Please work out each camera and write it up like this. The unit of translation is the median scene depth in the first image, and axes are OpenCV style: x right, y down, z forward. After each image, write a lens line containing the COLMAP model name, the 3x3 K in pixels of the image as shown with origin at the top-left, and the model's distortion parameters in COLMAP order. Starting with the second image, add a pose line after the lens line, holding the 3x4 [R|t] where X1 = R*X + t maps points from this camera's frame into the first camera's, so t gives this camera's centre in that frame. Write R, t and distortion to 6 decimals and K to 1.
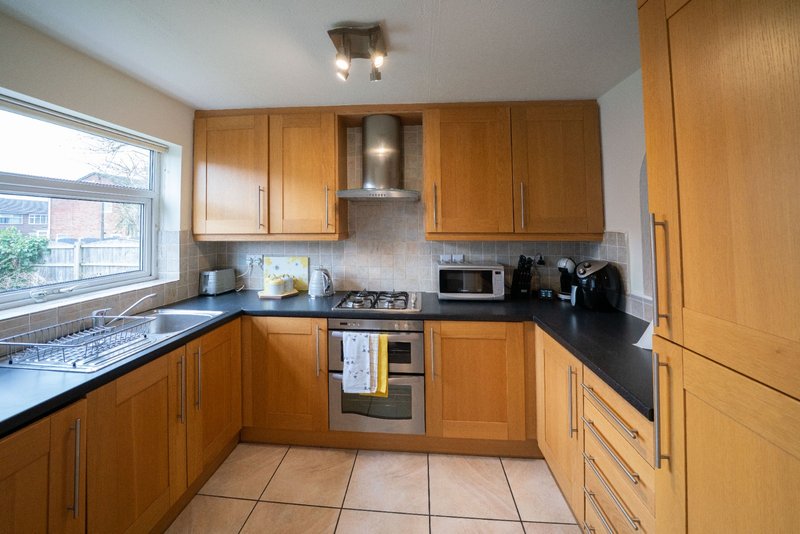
lens RADIAL K [[289.4, 0, 400.2], [0, 289.4, 213.2], [0, 0, 1]] dist [-0.022407, -0.000006]
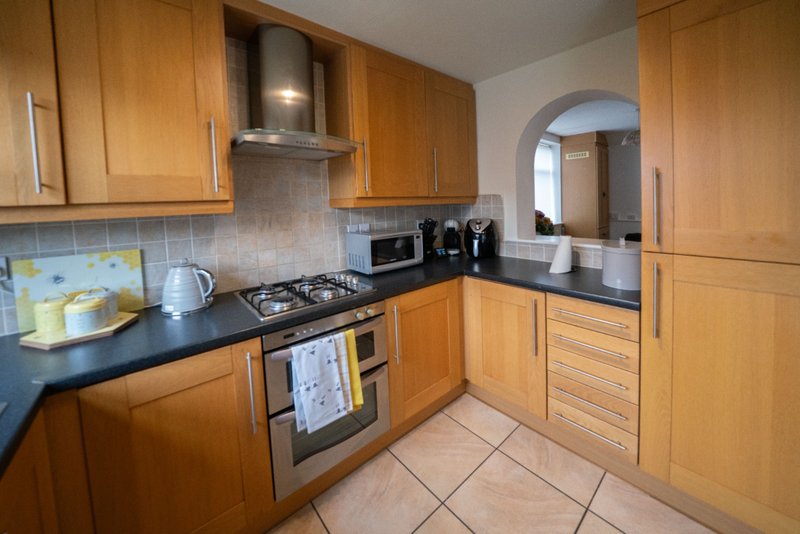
lens RADIAL K [[294.0, 0, 383.9], [0, 294.0, 208.8], [0, 0, 1]] dist [-0.020593, -0.000071]
pose [[0.720332, -0.034799, 0.692756, -0.464605], [-0.003883, 0.998523, 0.054195, 0.056830], [-0.693619, -0.041728, 0.719132, 0.368227]]
